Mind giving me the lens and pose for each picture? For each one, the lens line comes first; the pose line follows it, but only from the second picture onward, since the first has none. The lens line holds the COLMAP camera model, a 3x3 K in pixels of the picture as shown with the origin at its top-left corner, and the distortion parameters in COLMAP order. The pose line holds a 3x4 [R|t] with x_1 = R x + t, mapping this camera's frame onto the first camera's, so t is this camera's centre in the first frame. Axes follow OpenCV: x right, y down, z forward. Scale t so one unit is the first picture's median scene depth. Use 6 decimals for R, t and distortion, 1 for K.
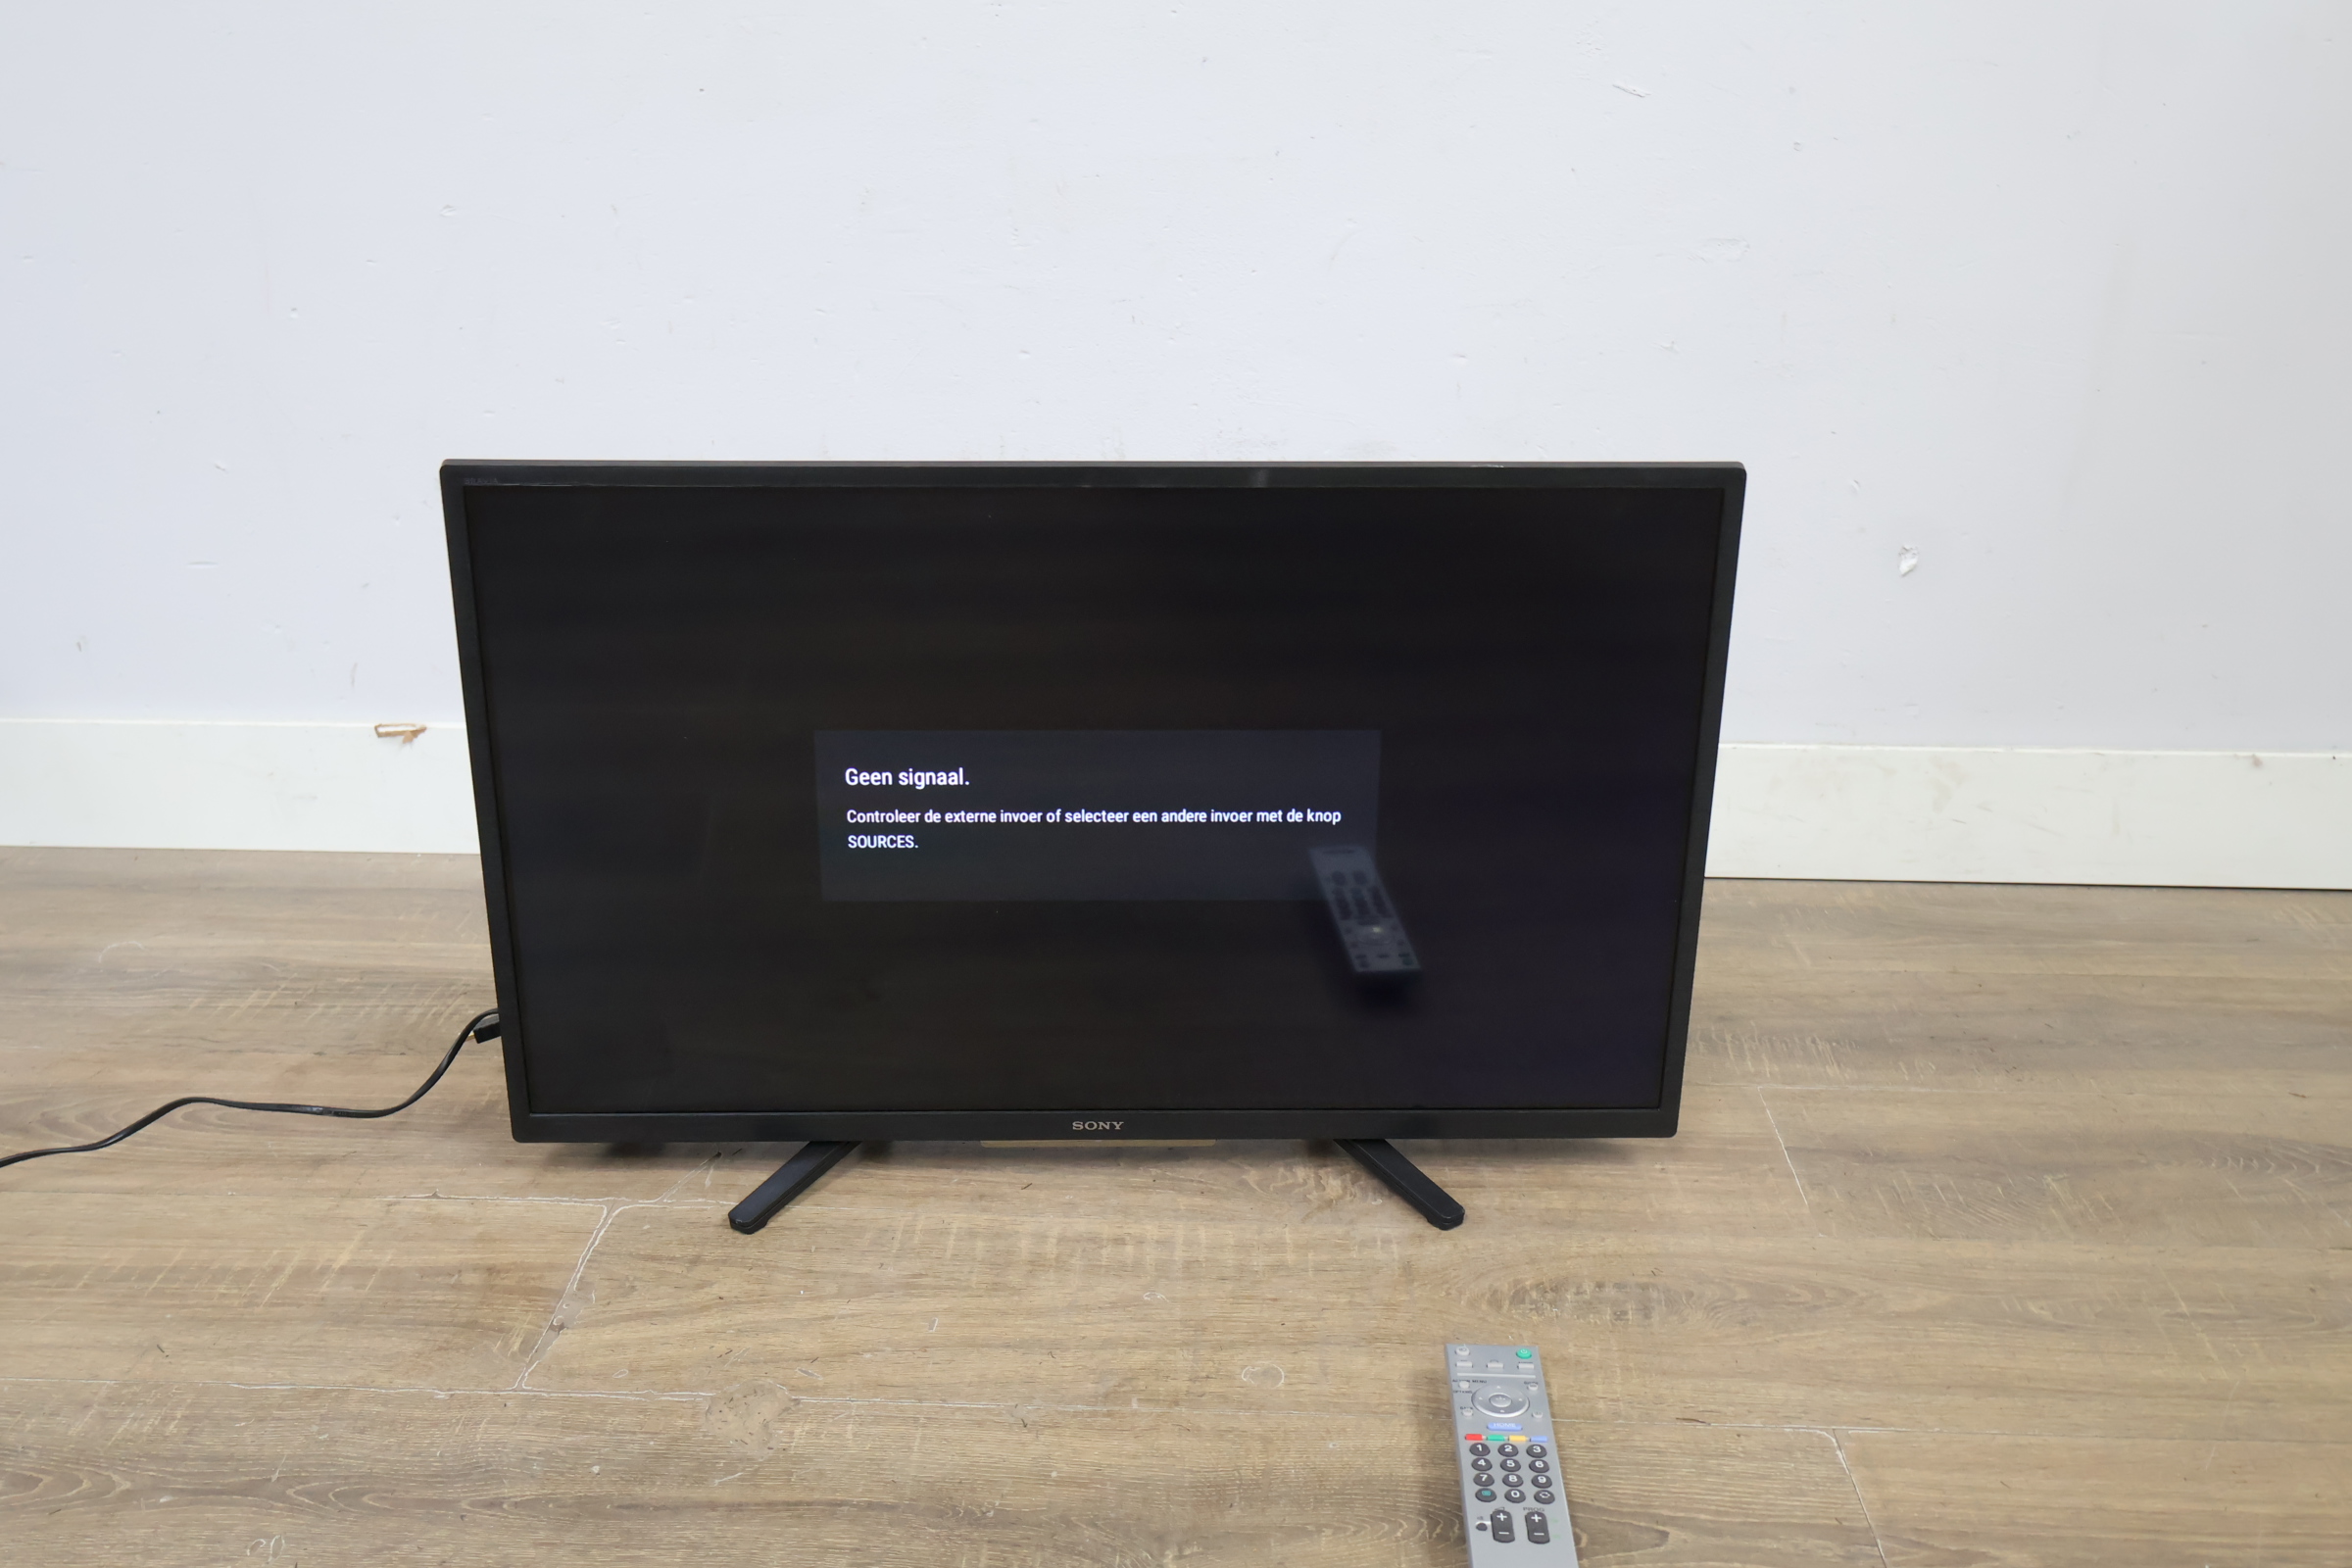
lens RADIAL K [[2273.9, 0, 1157.1], [0, 2273.9, 774.6], [0, 0, 1]] dist [-0.005695, 0.000000]
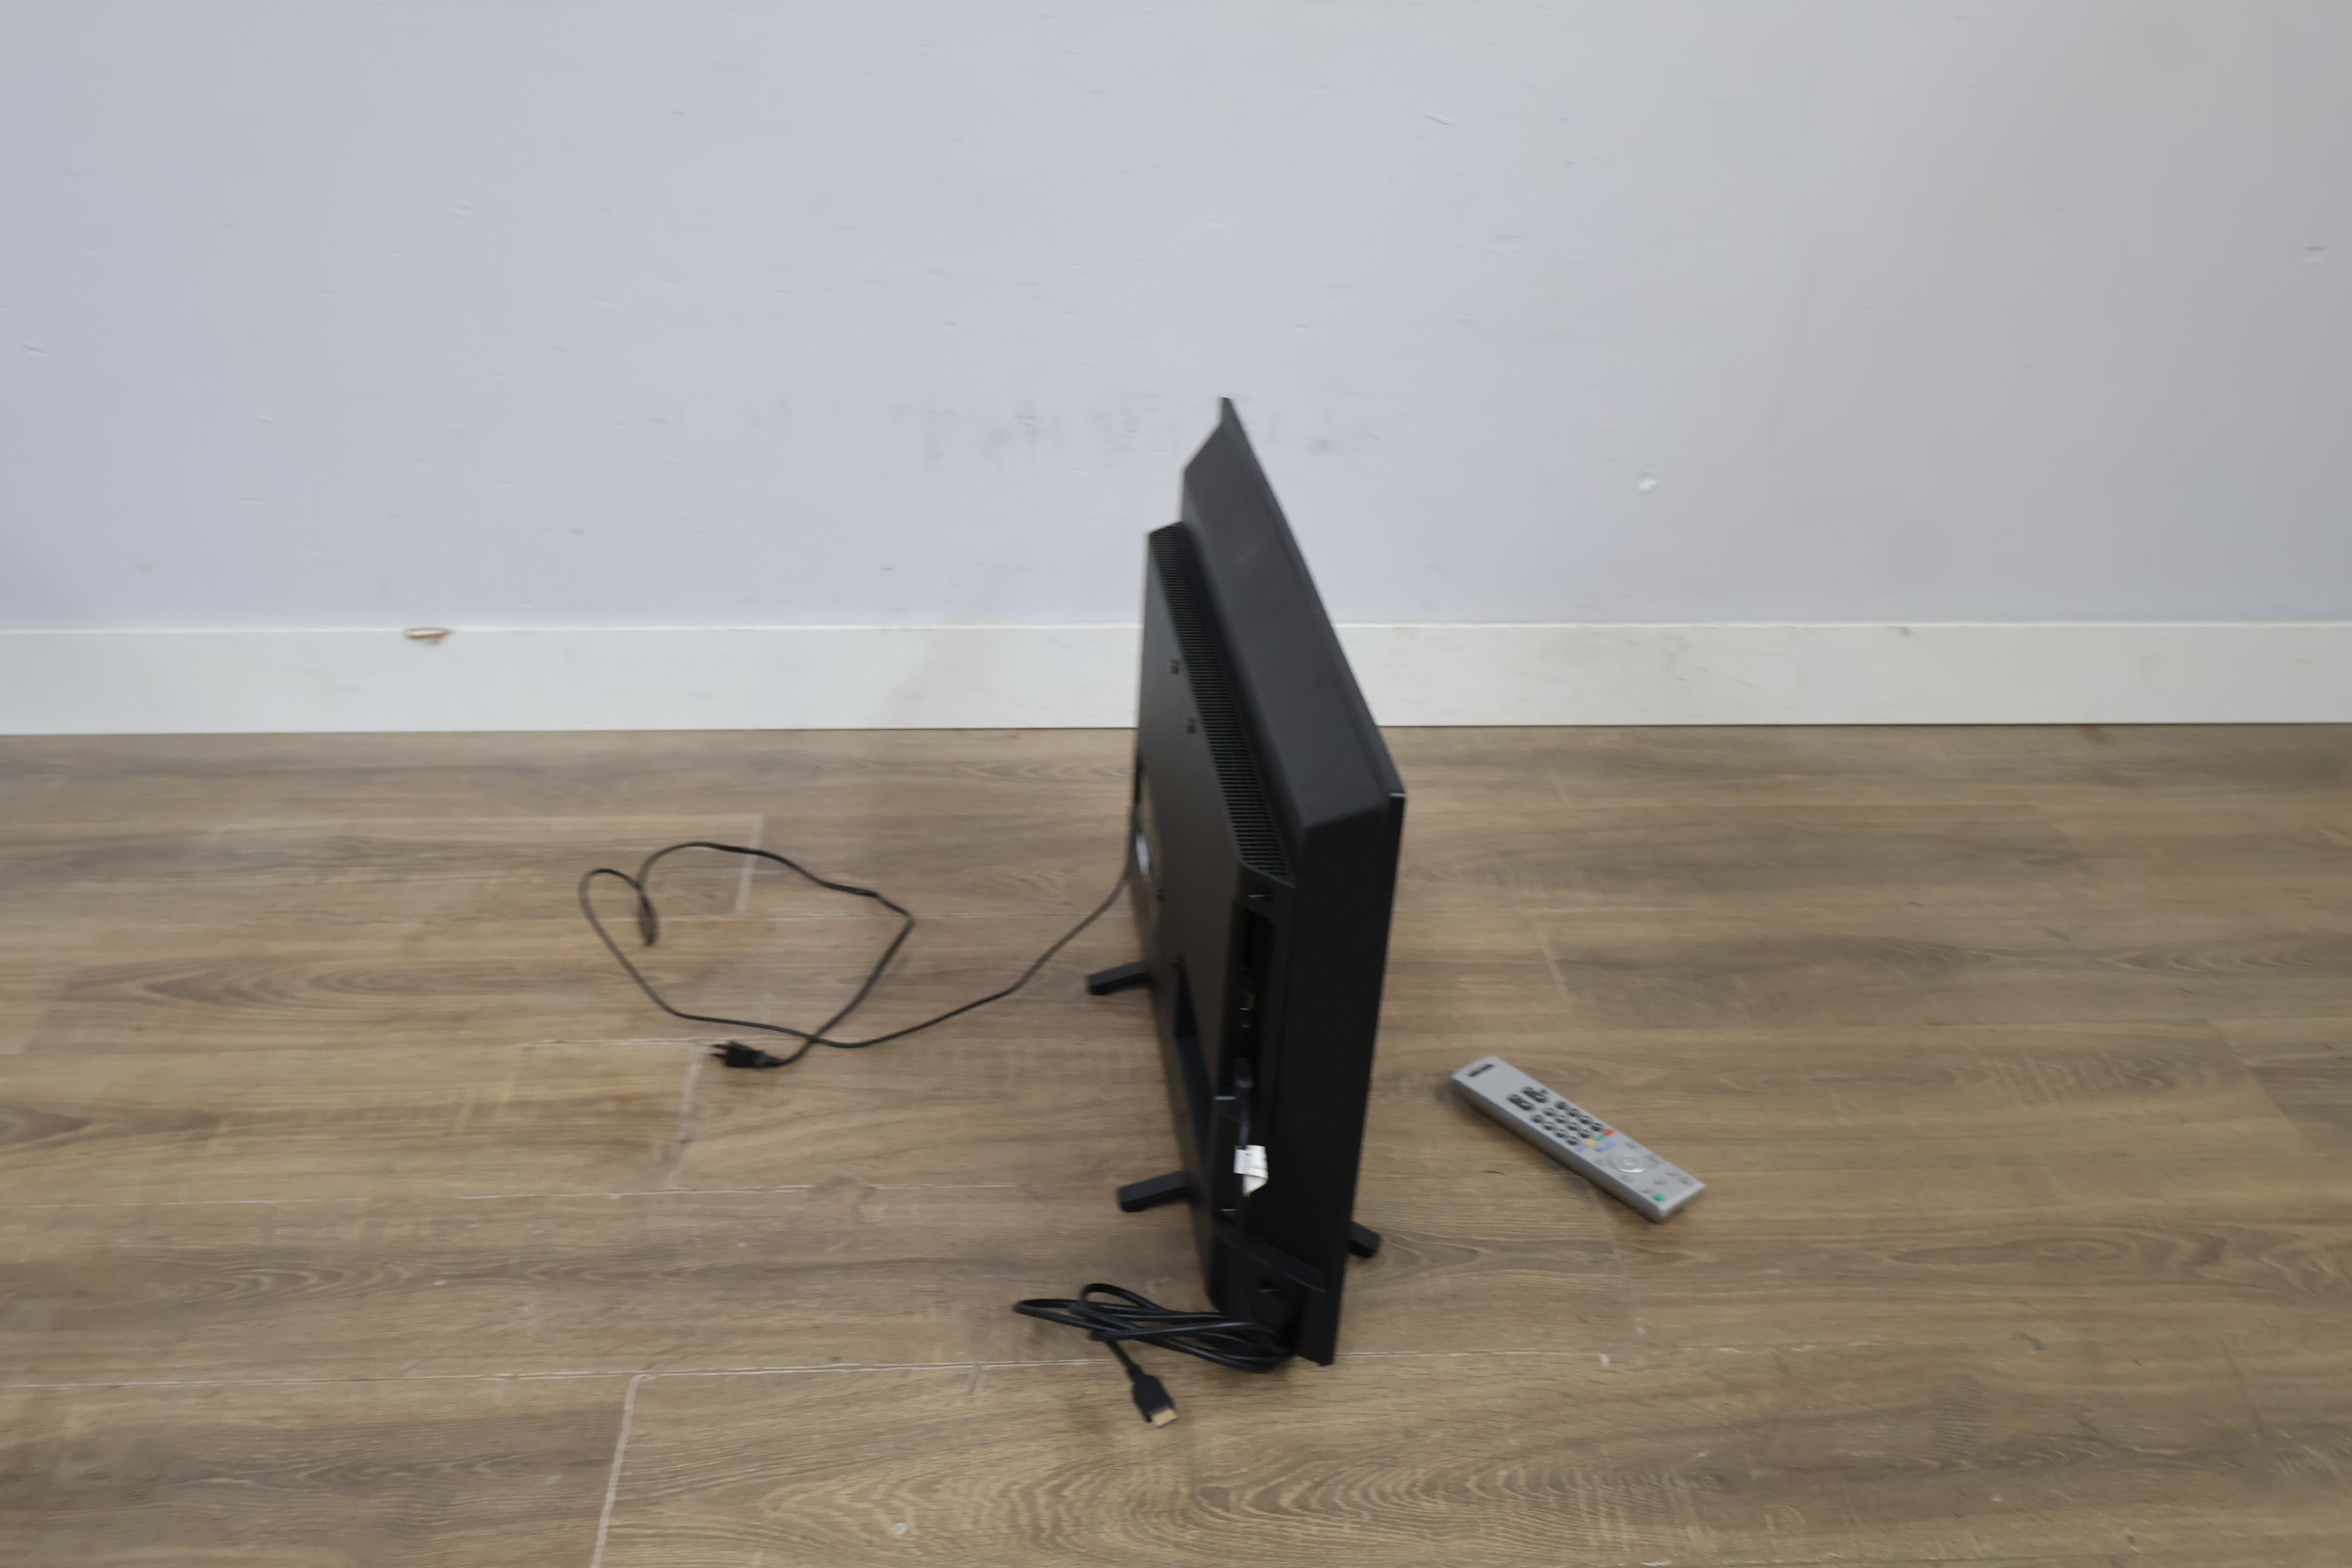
lens RADIAL K [[2273.9, 0, 1162.0], [0, 2273.9, 775.4], [0, 0, 1]] dist [-0.005695, 0.000000]
pose [[0.993905, -0.030218, 0.106018, -0.114130], [0.014420, 0.989072, 0.146727, -0.172456], [-0.109293, -0.144304, 0.983479, -0.351403]]
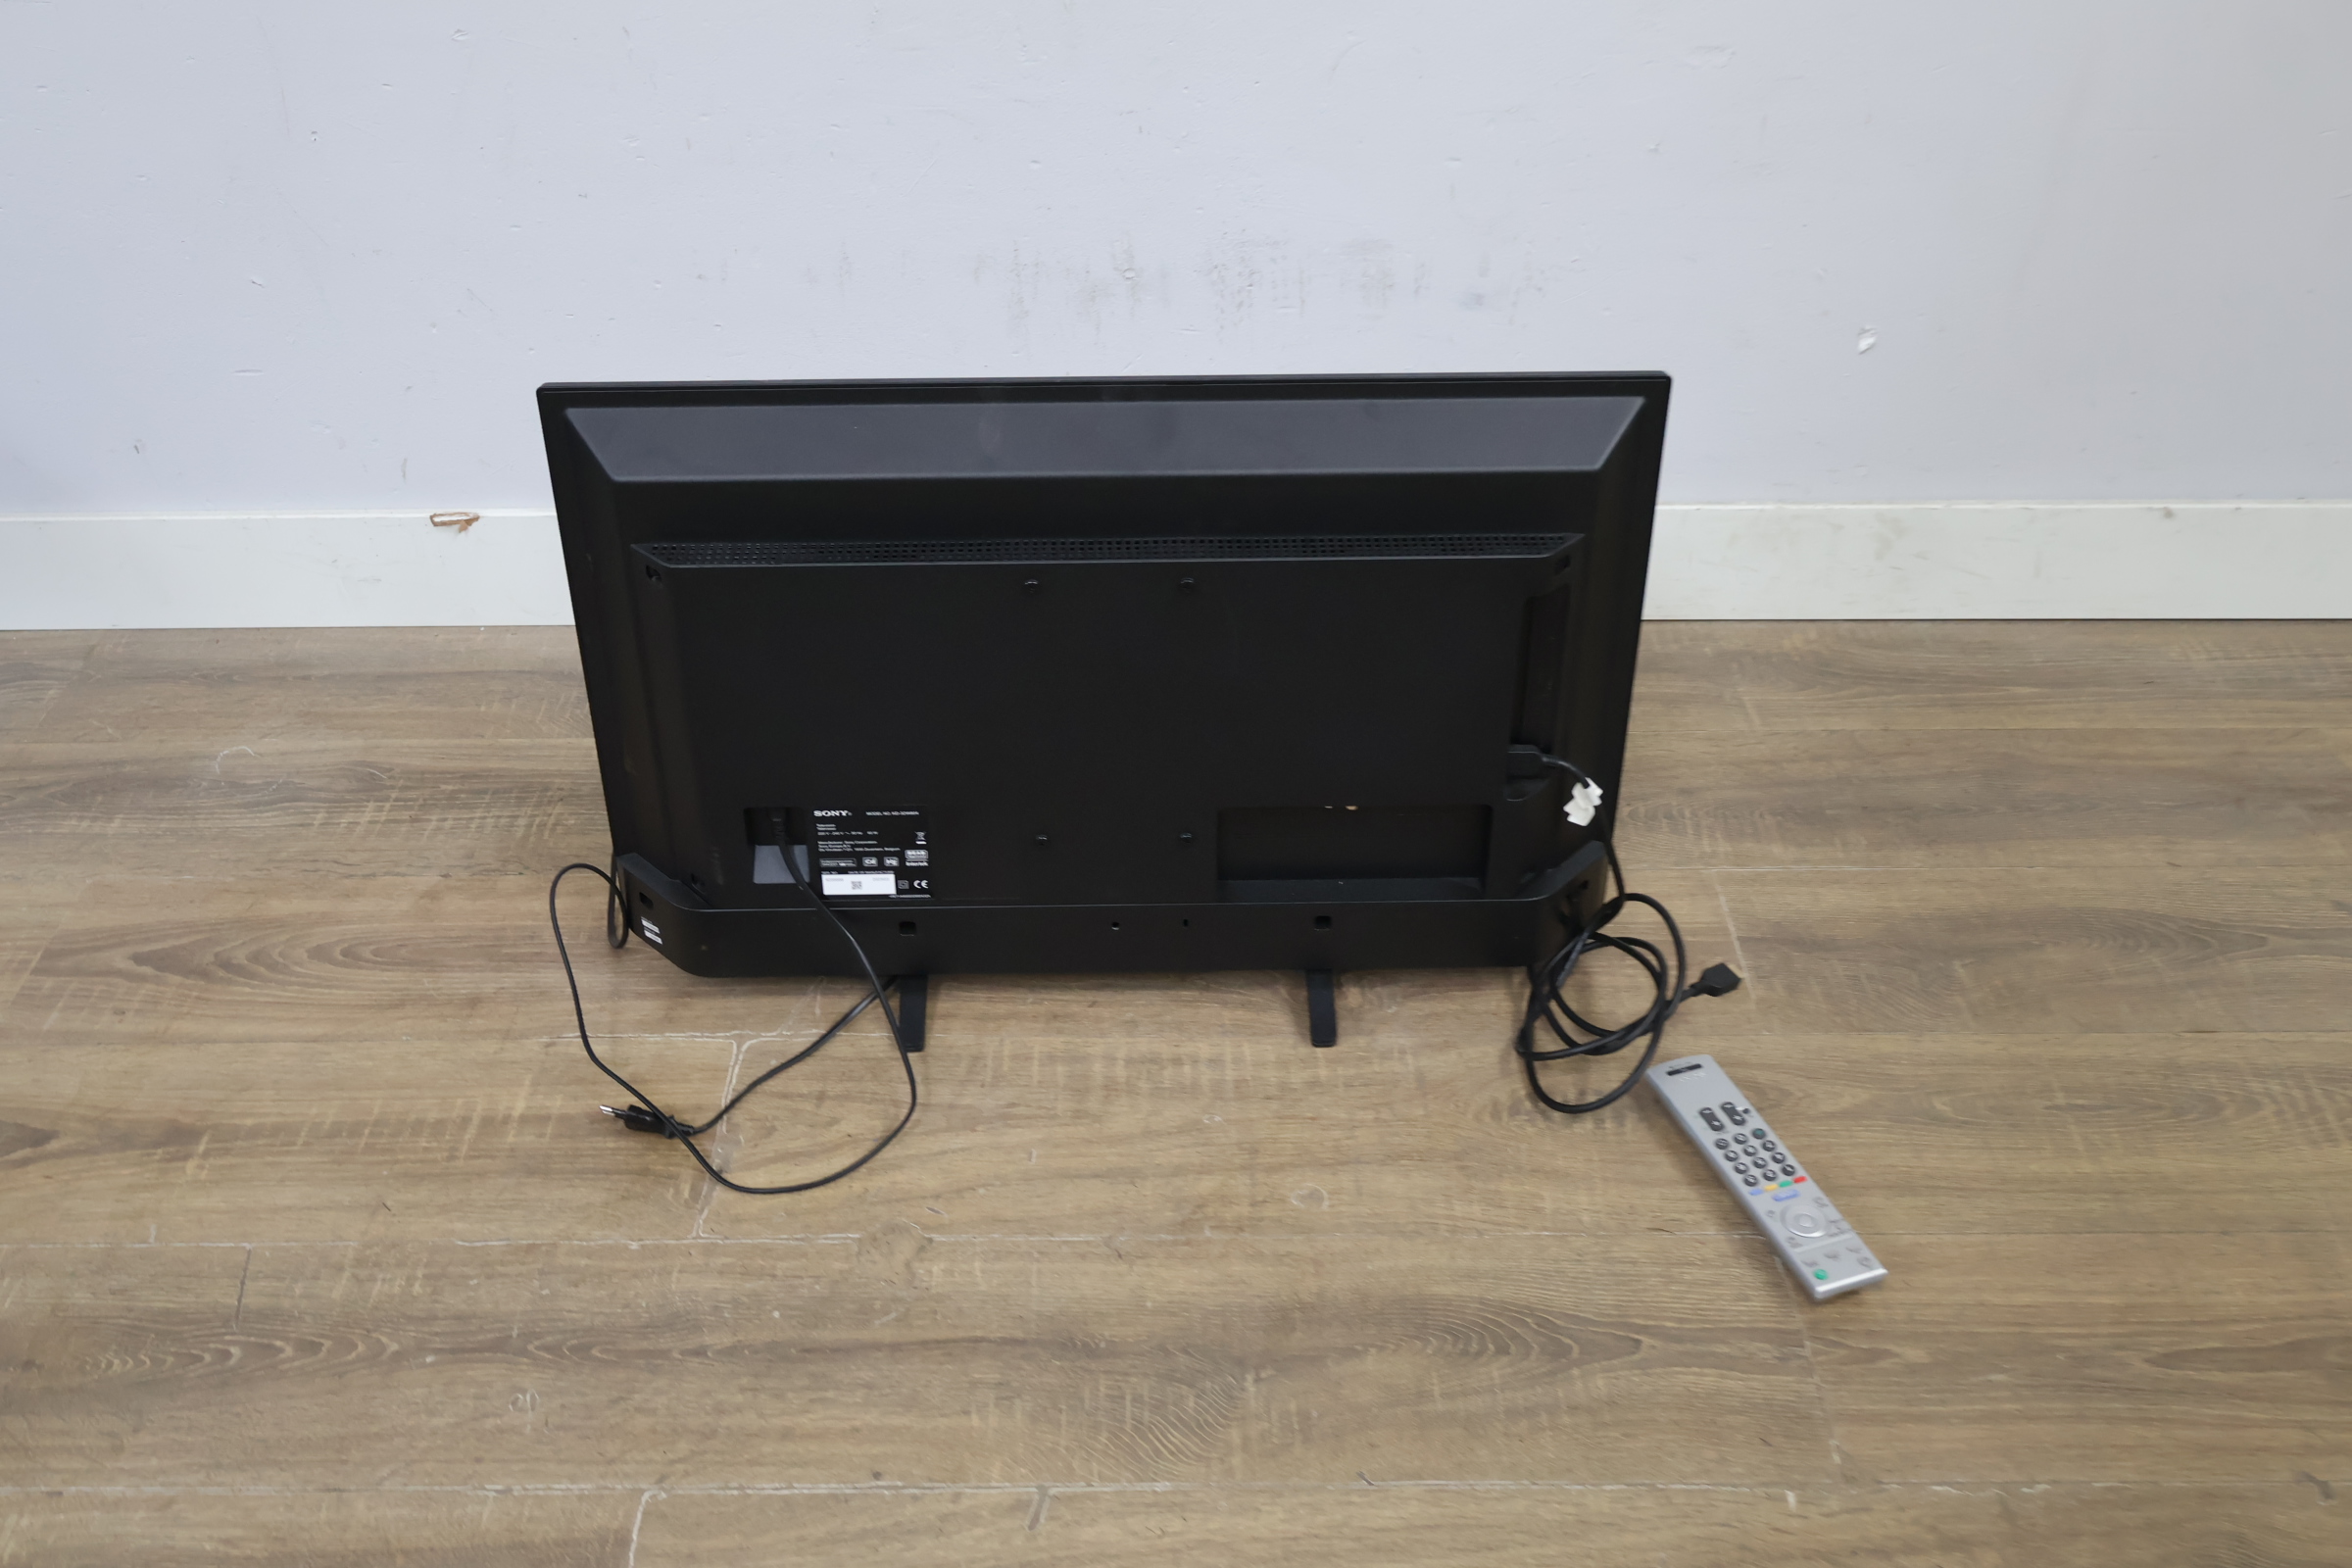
lens RADIAL K [[2273.9, 0, 1161.9], [0, 2273.9, 774.4], [0, 0, 1]] dist [-0.005695, 0.000000]
pose [[0.998865, -0.033640, 0.033716, -0.062988], [0.023395, 0.963163, 0.267897, -0.270164], [-0.041486, -0.266804, 0.962857, -0.103798]]
